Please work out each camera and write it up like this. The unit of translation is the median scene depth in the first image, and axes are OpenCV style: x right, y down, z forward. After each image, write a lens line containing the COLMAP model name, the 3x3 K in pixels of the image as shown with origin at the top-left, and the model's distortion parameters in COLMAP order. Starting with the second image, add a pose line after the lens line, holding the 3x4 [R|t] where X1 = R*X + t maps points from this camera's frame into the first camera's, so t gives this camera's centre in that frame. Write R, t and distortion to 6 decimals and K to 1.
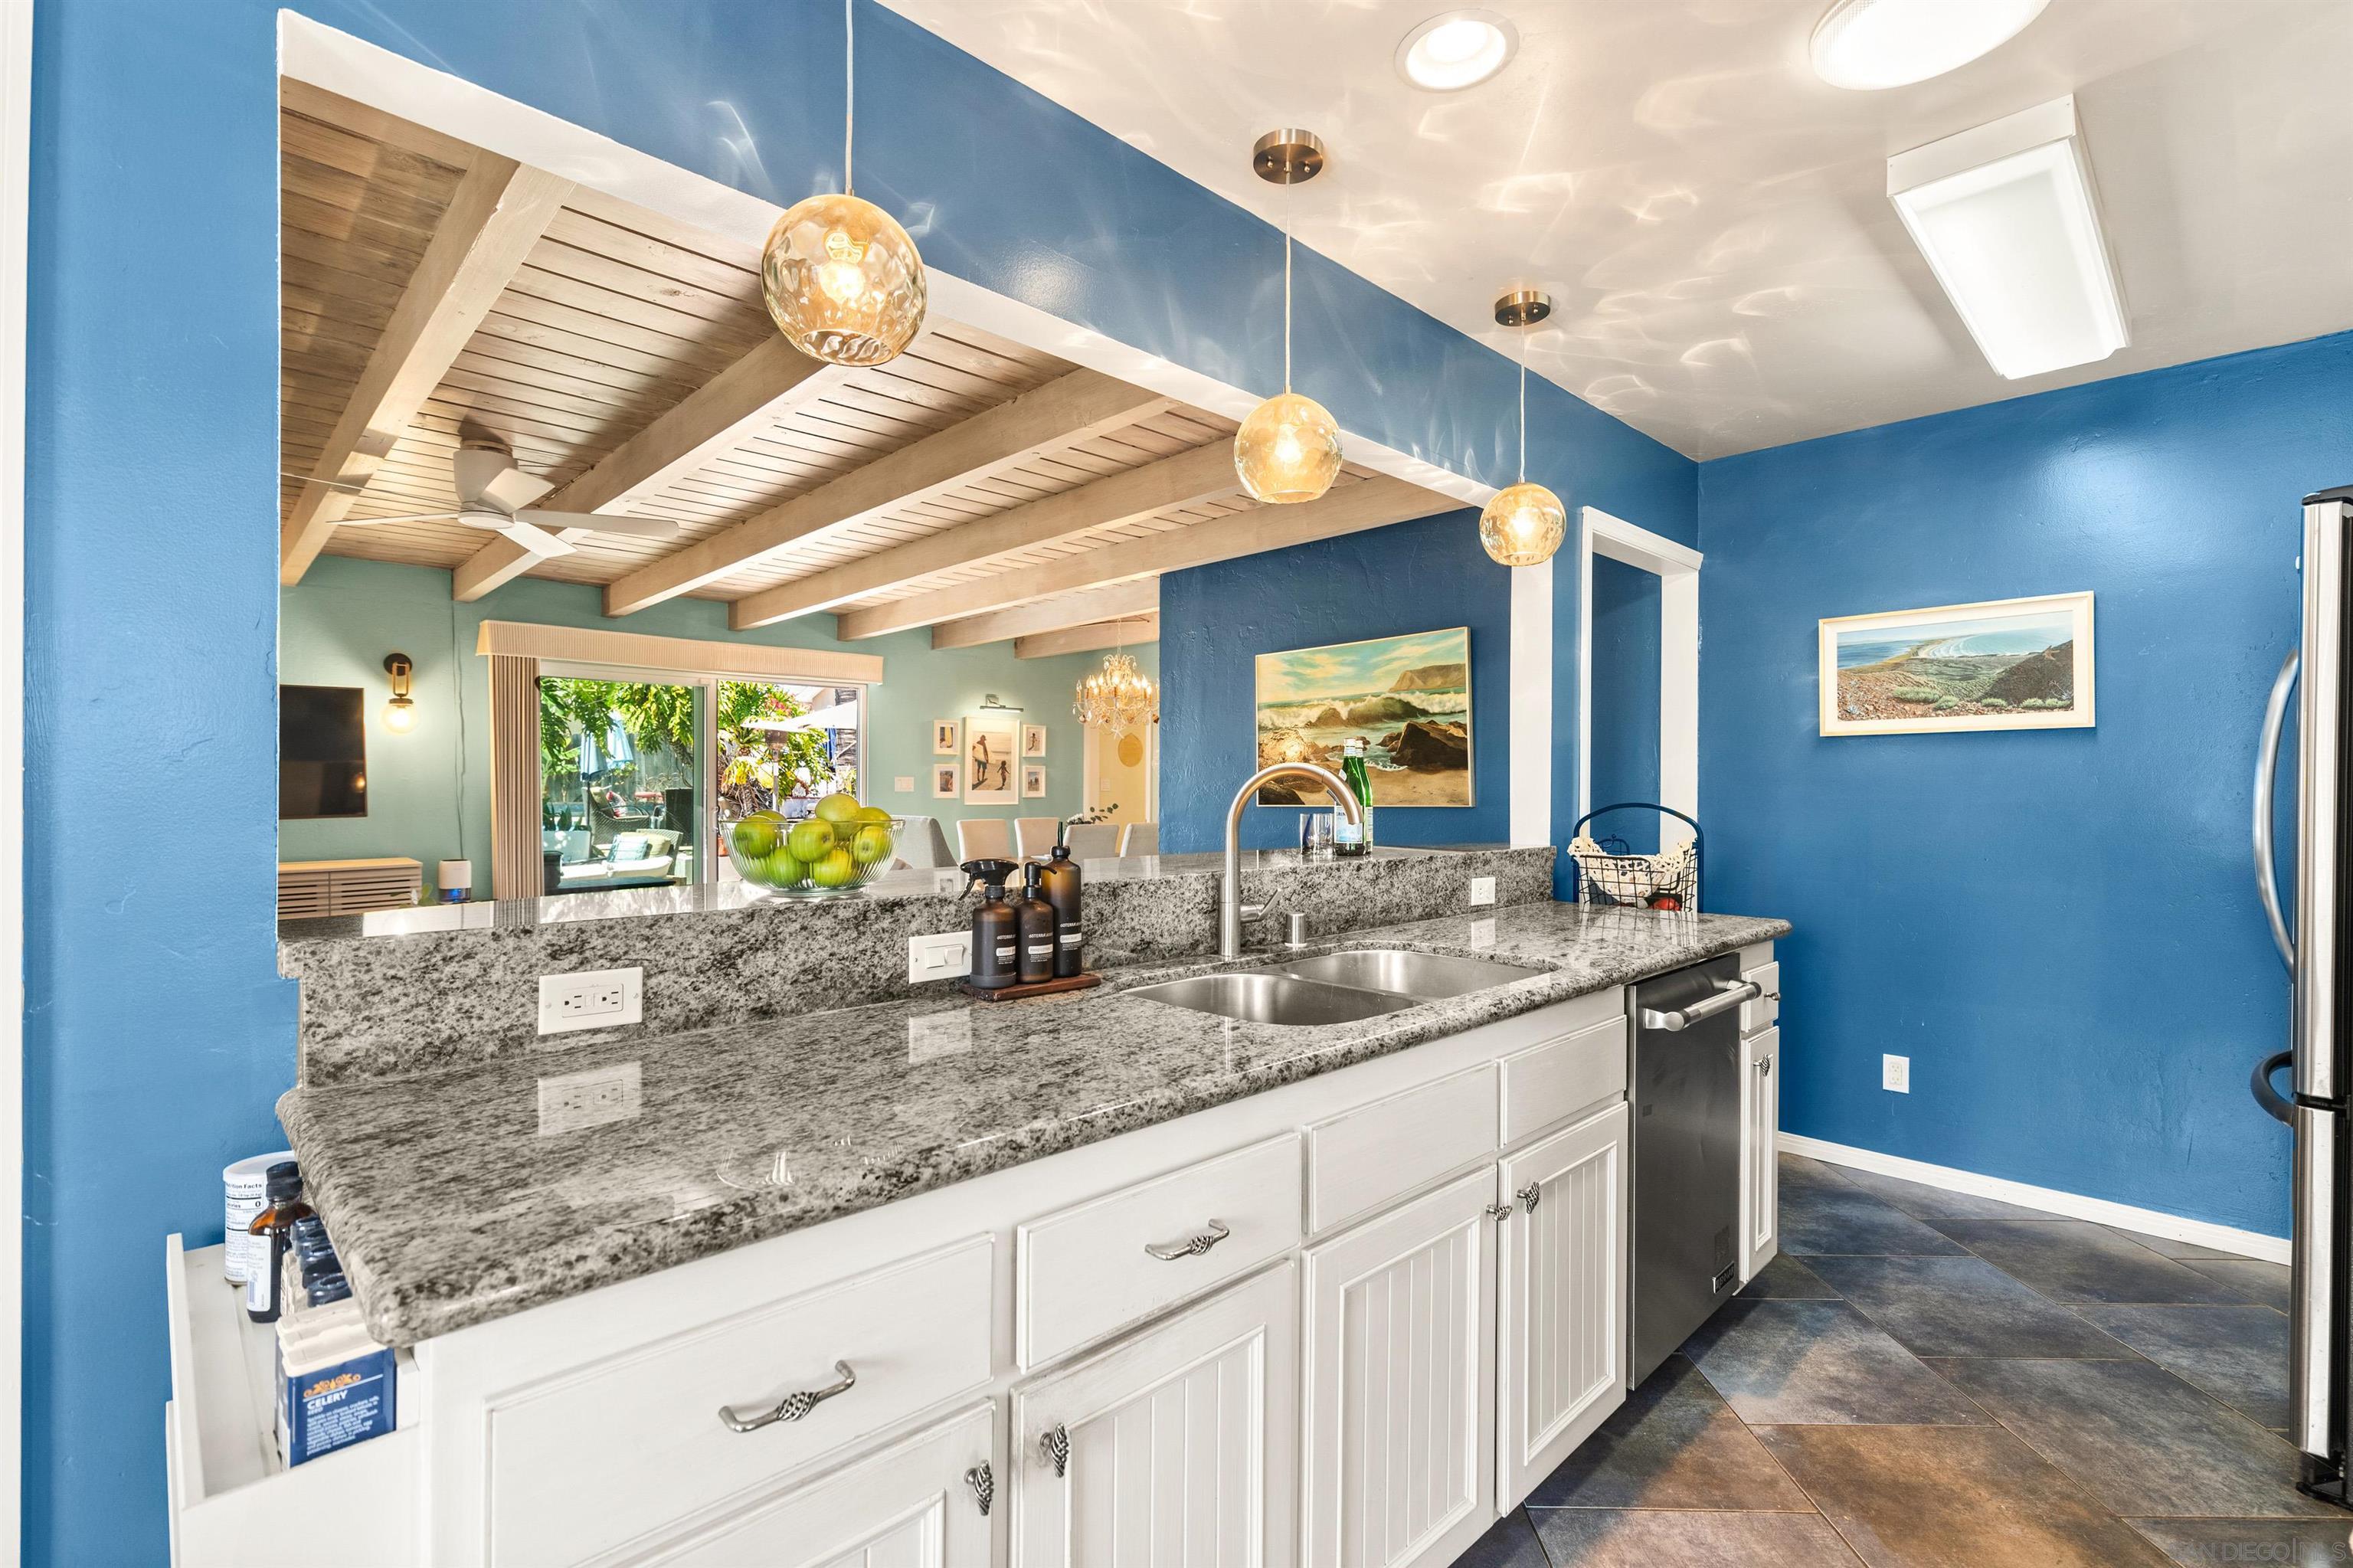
lens RADIAL K [[1067.9, 0, 1184.7], [0, 1067.9, 786.4], [0, 0, 1]] dist [0.000678, -0.000392]
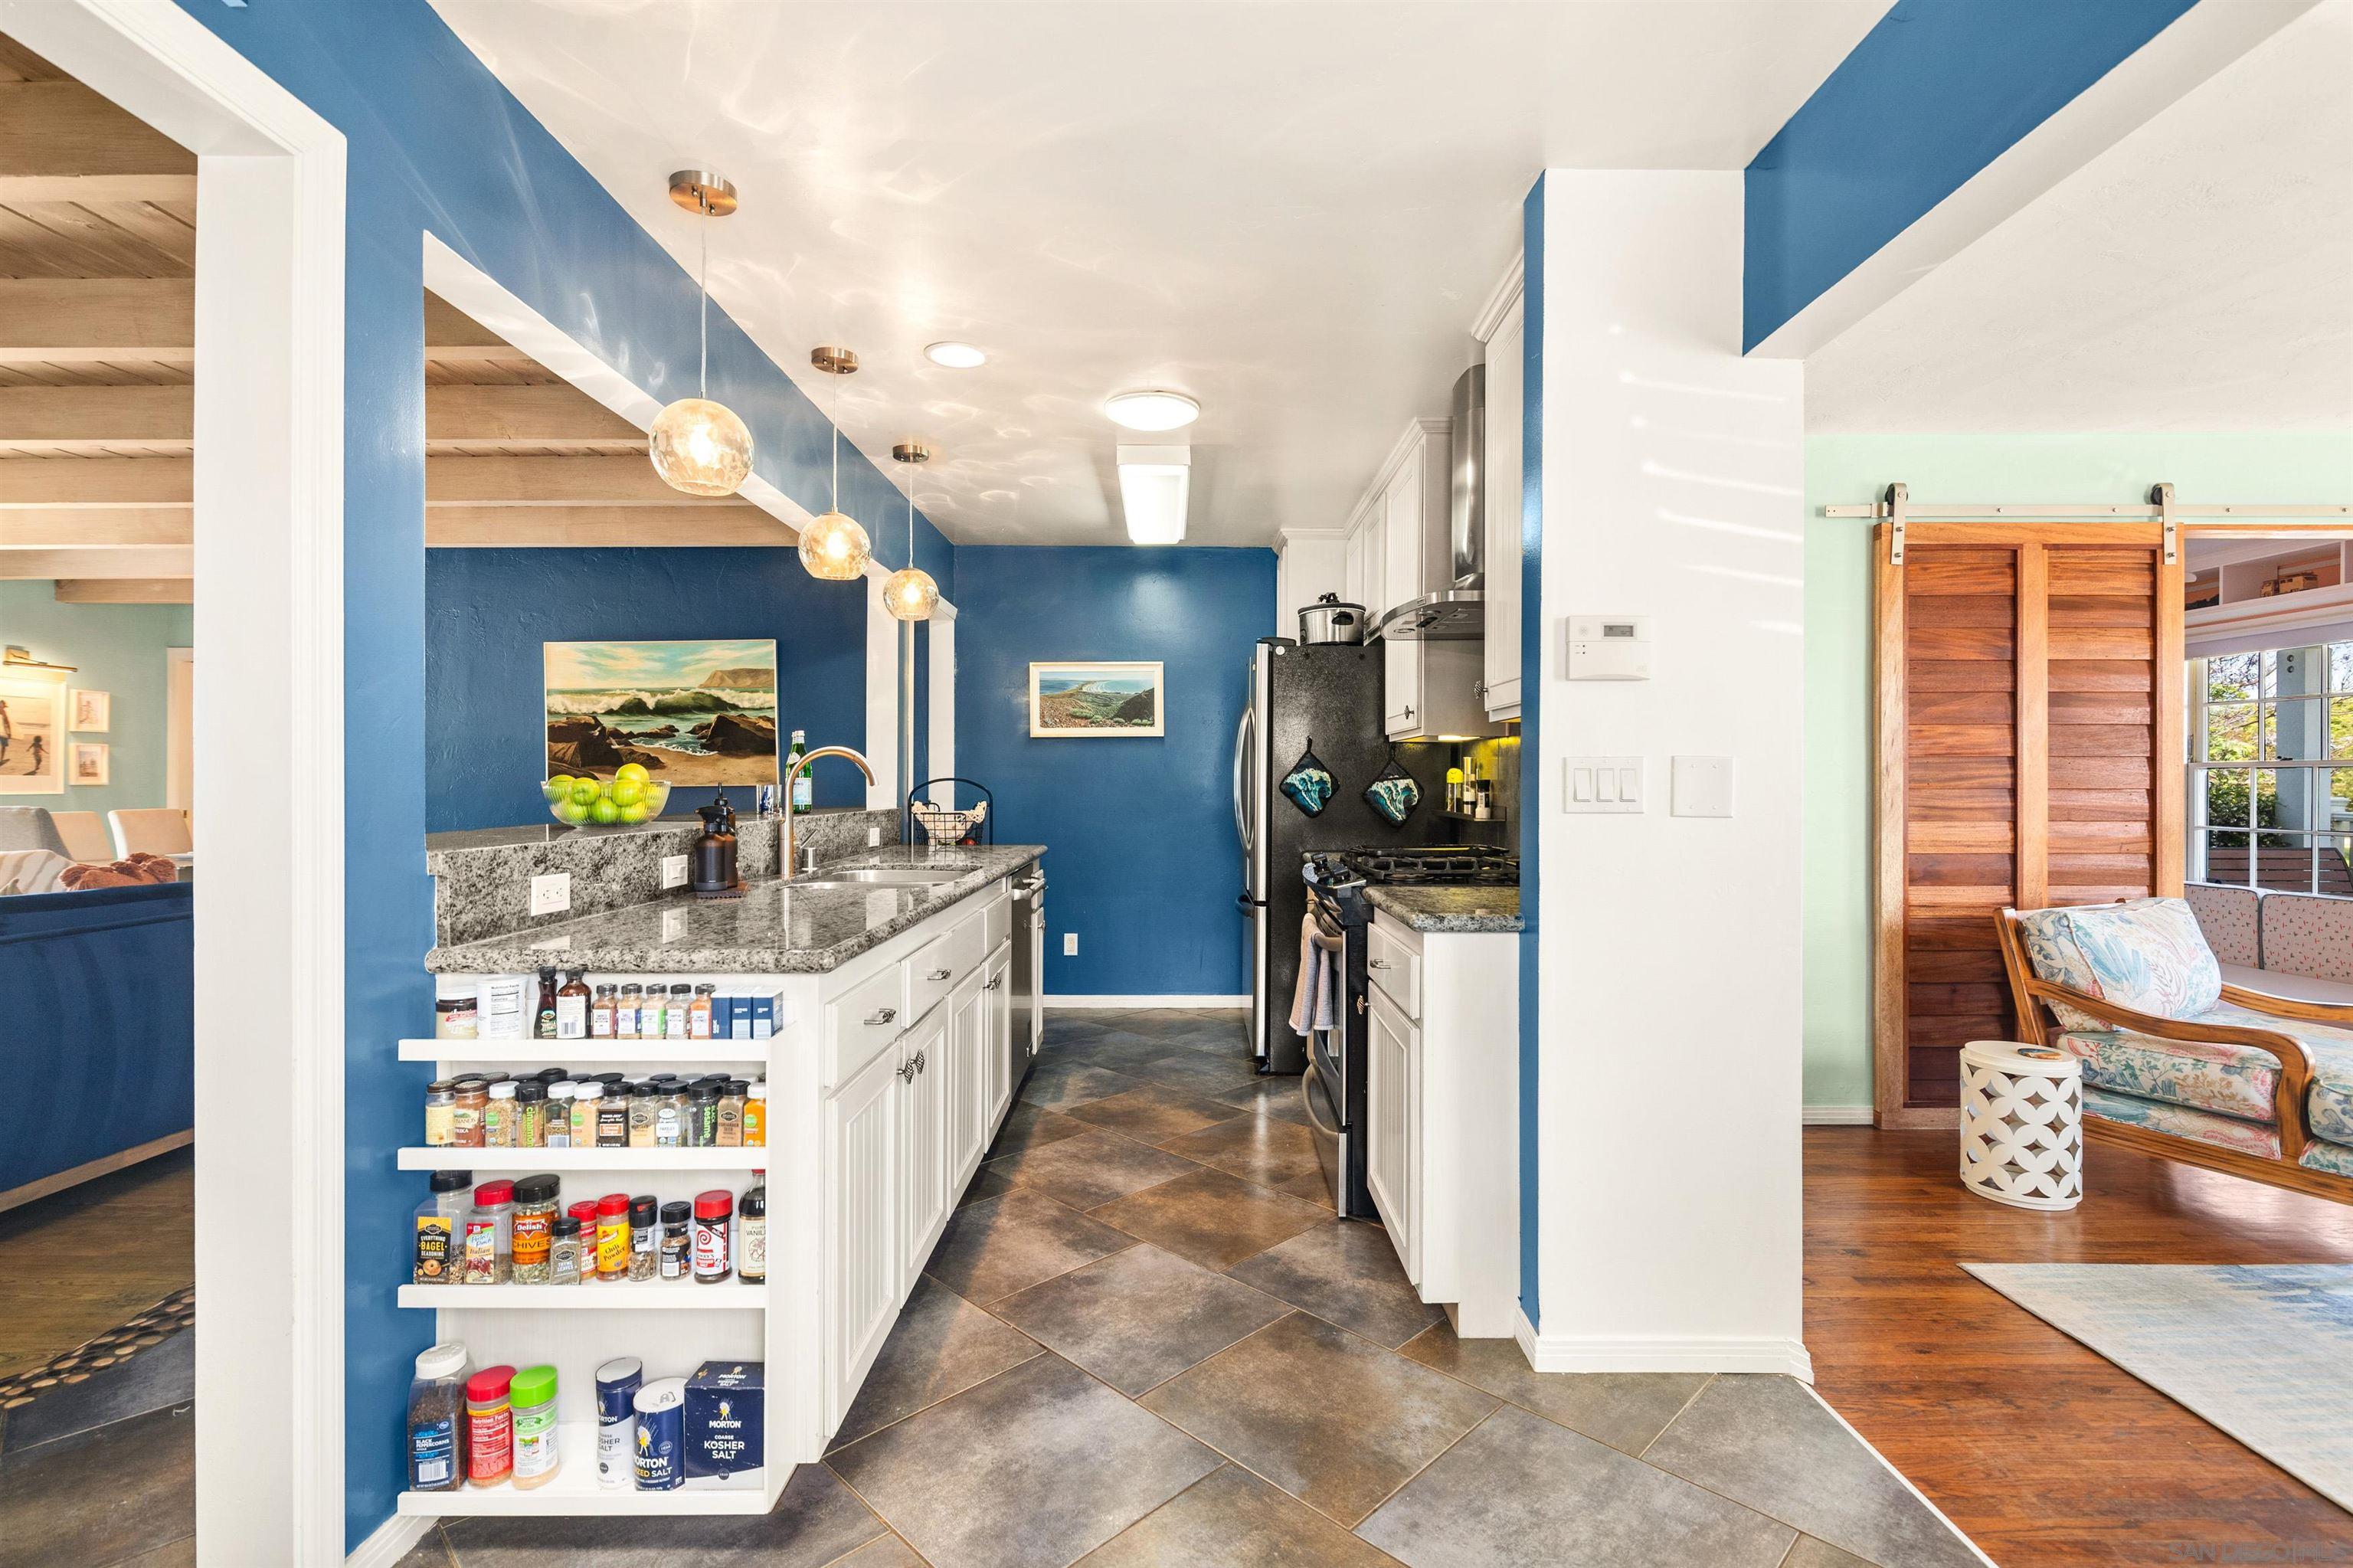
lens RADIAL K [[1067.9, 0, 1199.8], [0, 1067.9, 783.3], [0, 0, 1]] dist [0.000678, -0.000392]
pose [[0.687977, -0.003681, 0.725723, -0.280304], [-0.000098, 0.999987, 0.005164, 0.009649], [-0.725732, -0.003624, 0.687968, -0.195350]]
